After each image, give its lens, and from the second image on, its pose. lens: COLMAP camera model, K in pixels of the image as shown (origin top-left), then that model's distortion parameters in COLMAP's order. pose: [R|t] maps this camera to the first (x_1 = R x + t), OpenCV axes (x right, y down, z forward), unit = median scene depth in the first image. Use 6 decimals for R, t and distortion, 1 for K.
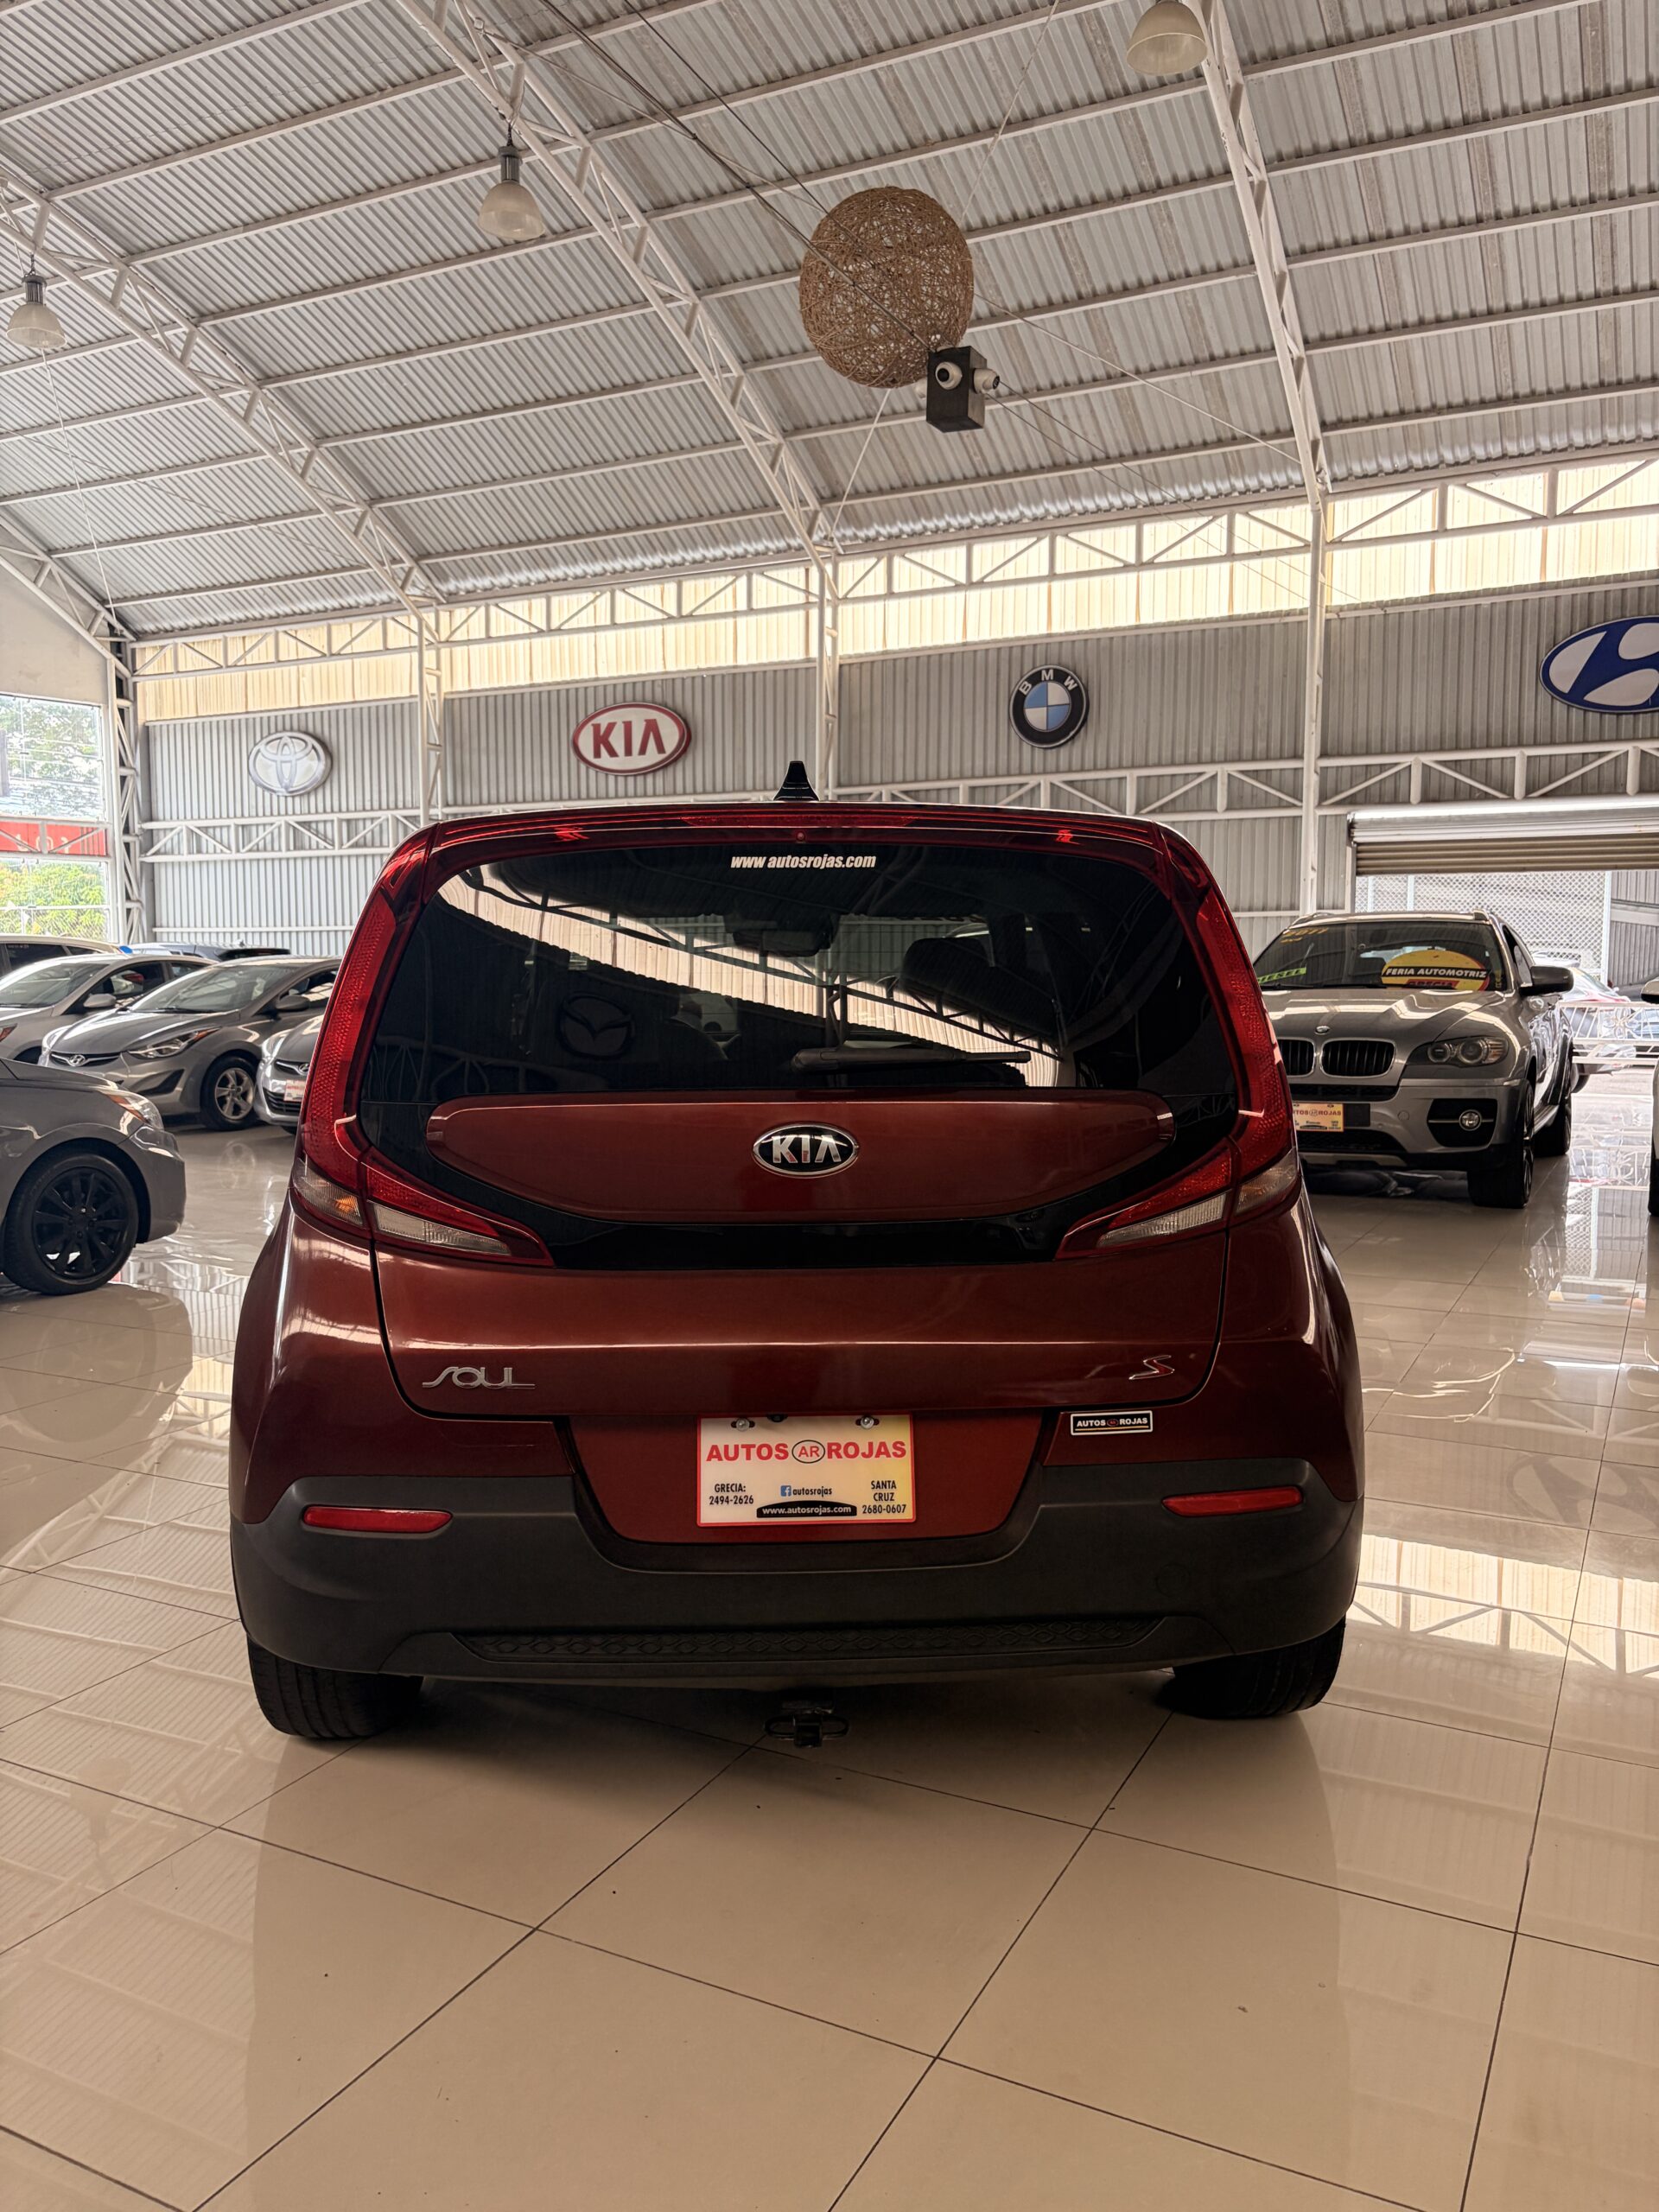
lens RADIAL K [[1679.4, 0, 845.1], [0, 1679.4, 1115.8], [0, 0, 1]] dist [0.049310, -0.042055]
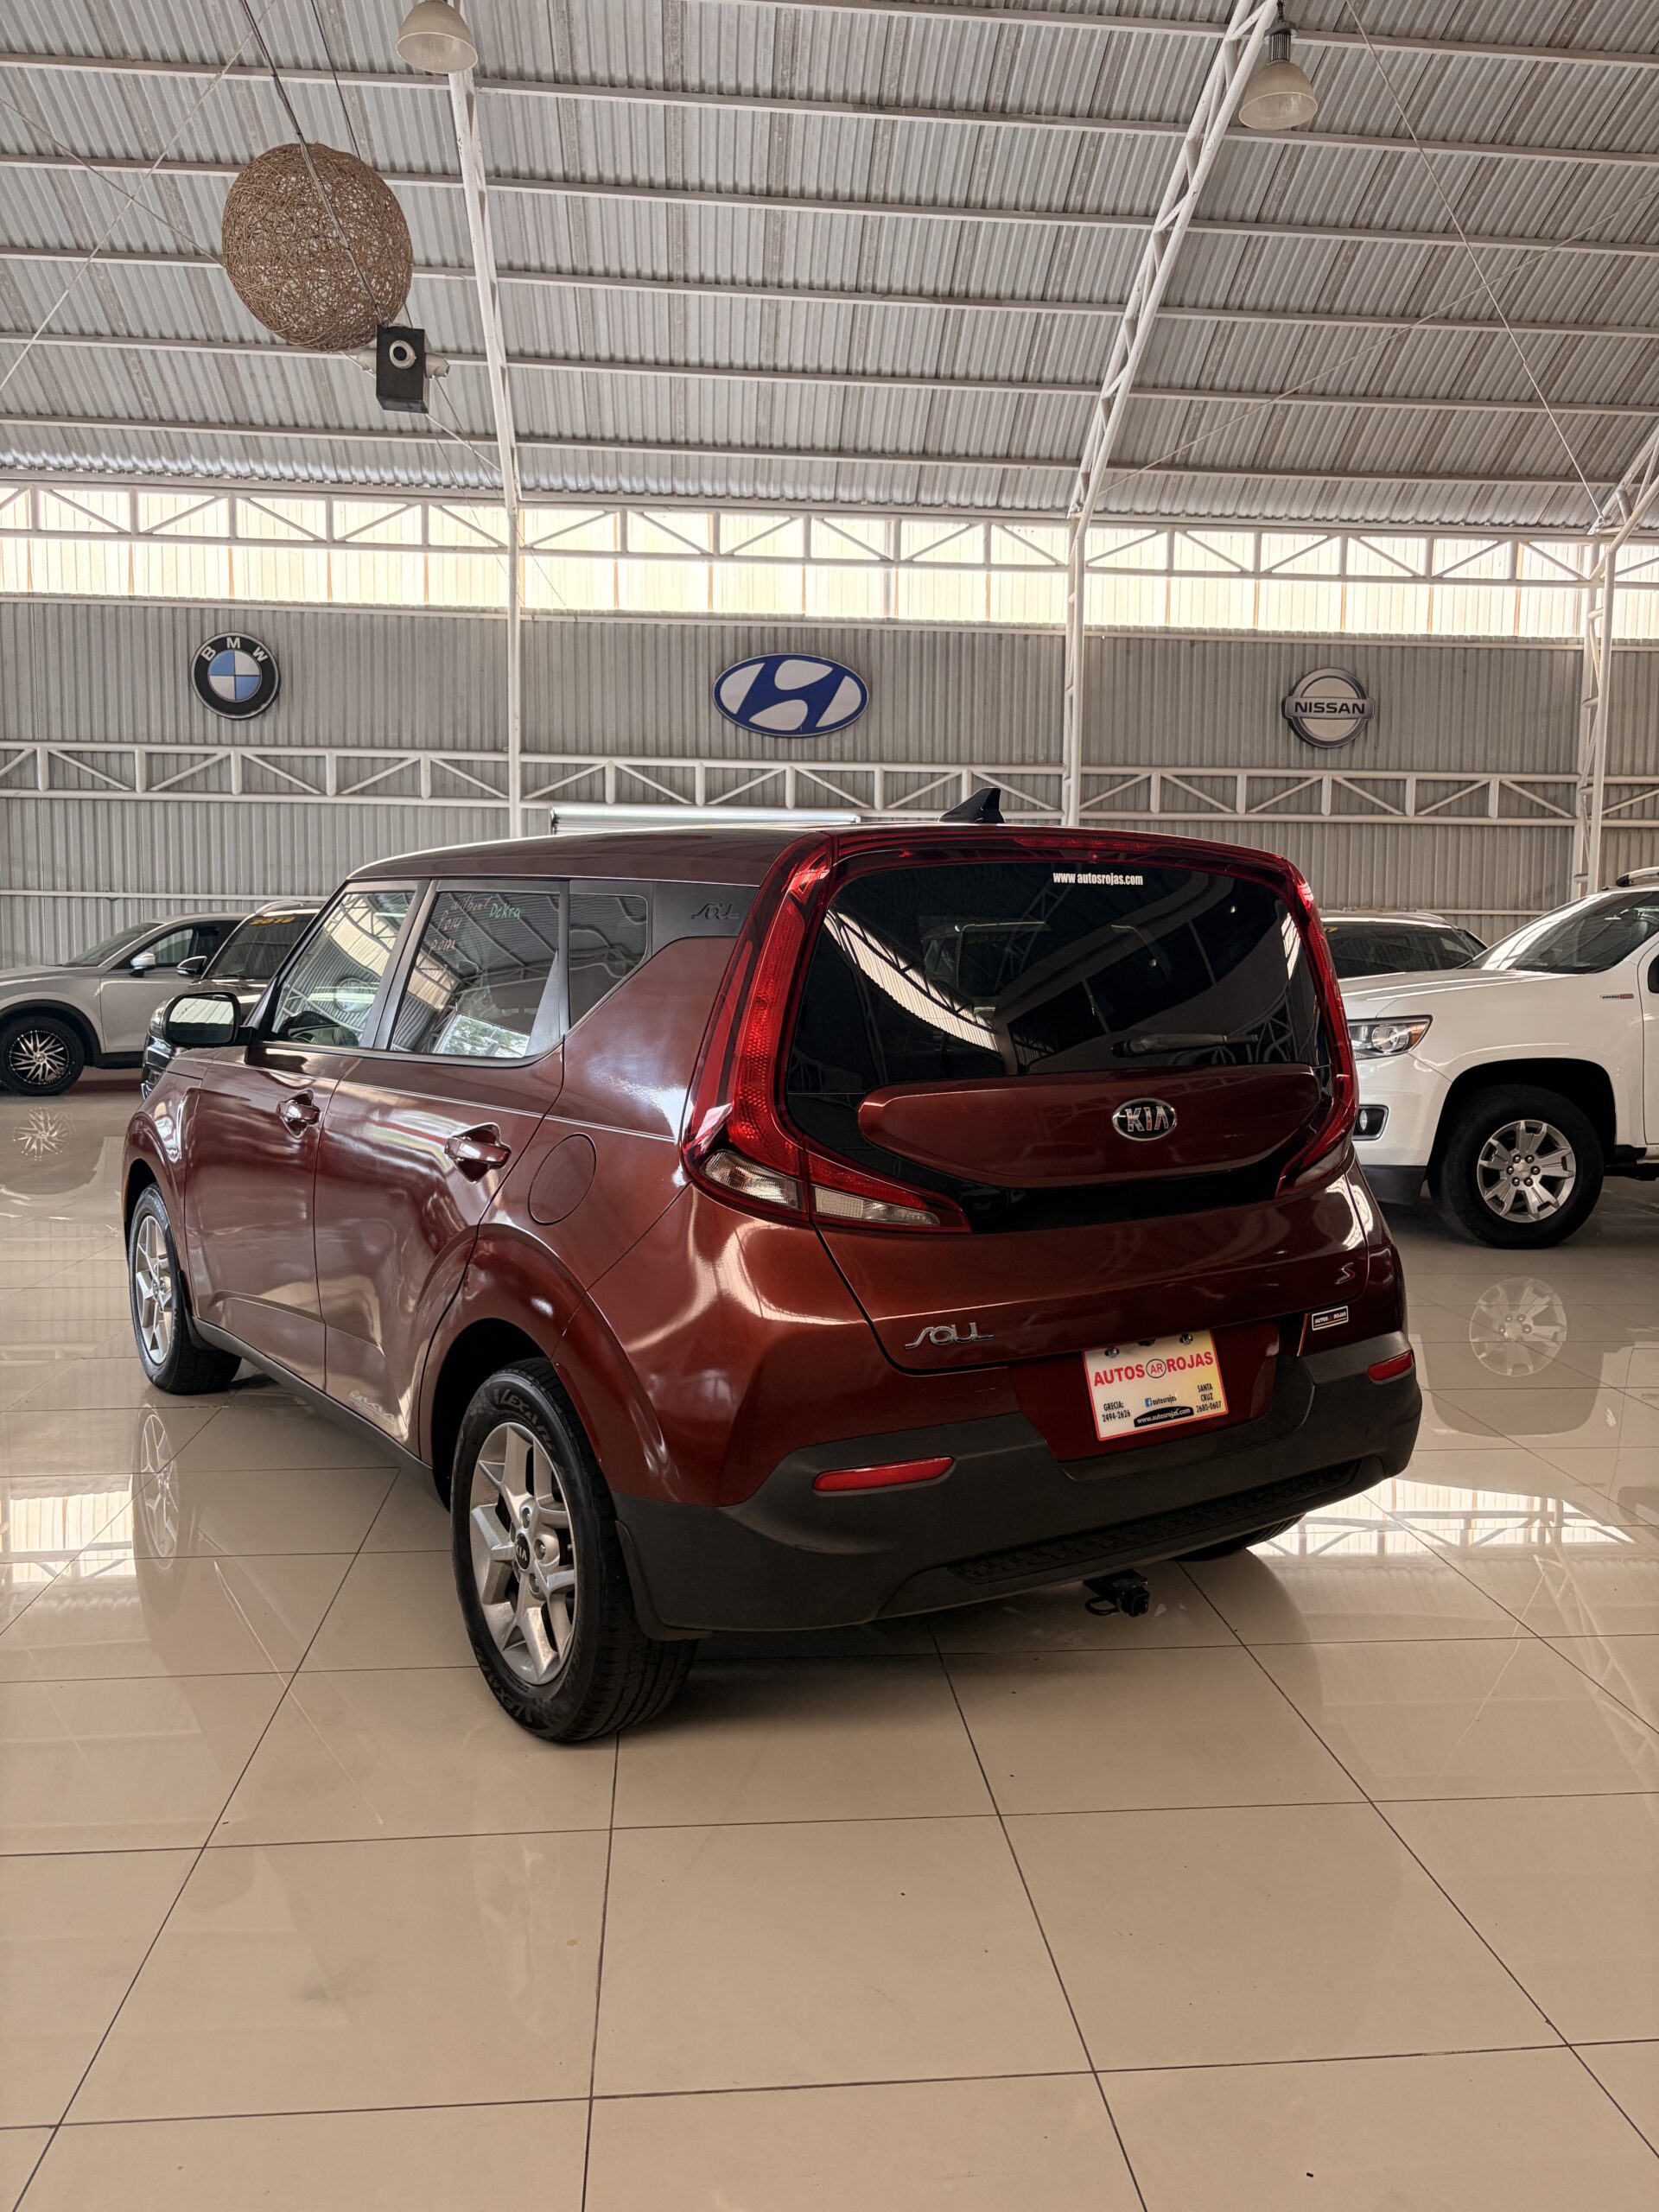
lens RADIAL K [[1688.4, 0, 815.9], [0, 1688.4, 1109.5], [0, 0, 1]] dist [0.025777, 0.000214]
pose [[0.851089, -0.036218, 0.523771, -0.116016], [0.032851, 0.999337, 0.015722, -0.001867], [-0.523993, 0.003825, 0.851714, 0.012231]]
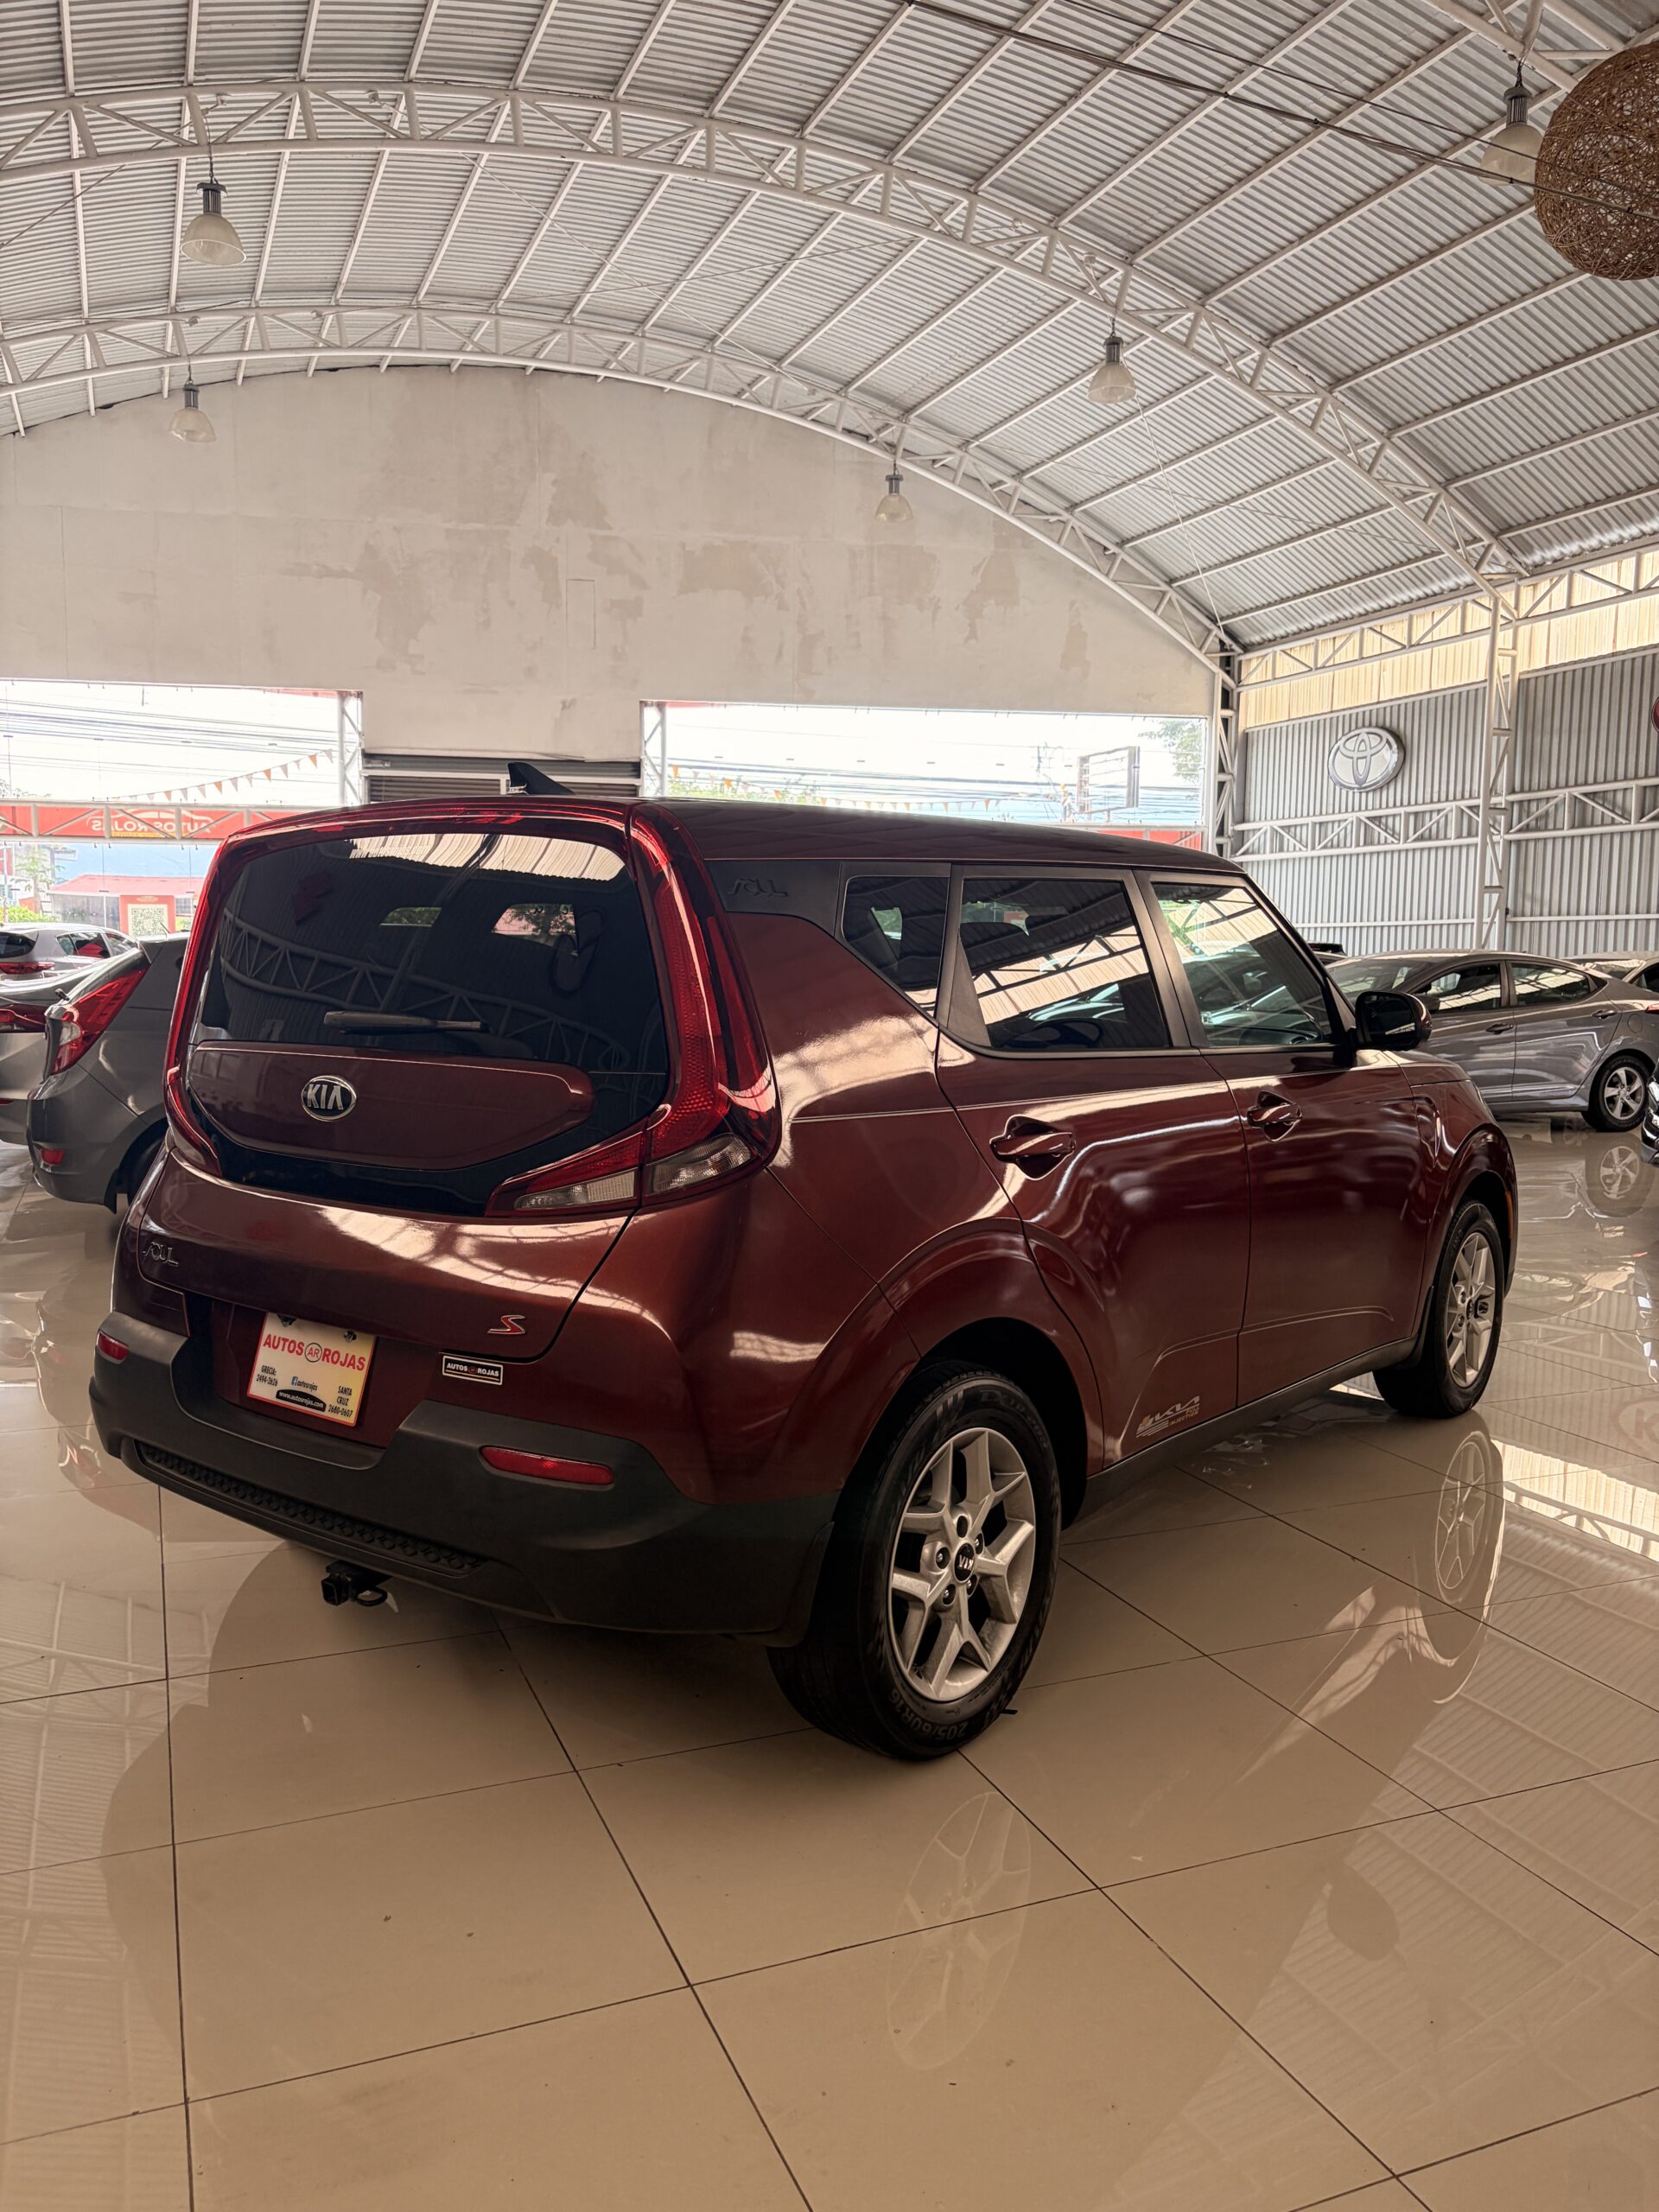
lens RADIAL K [[1696.1, 0, 829.5], [0, 1696.1, 1106.0], [0, 0, 1]] dist [0.037480, 0.005656]
pose [[0.753931, 0.071528, -0.653049, 0.138287], [-0.074578, 0.996948, 0.023095, -0.003911], [0.652707, 0.031291, 0.756964, 0.043269]]
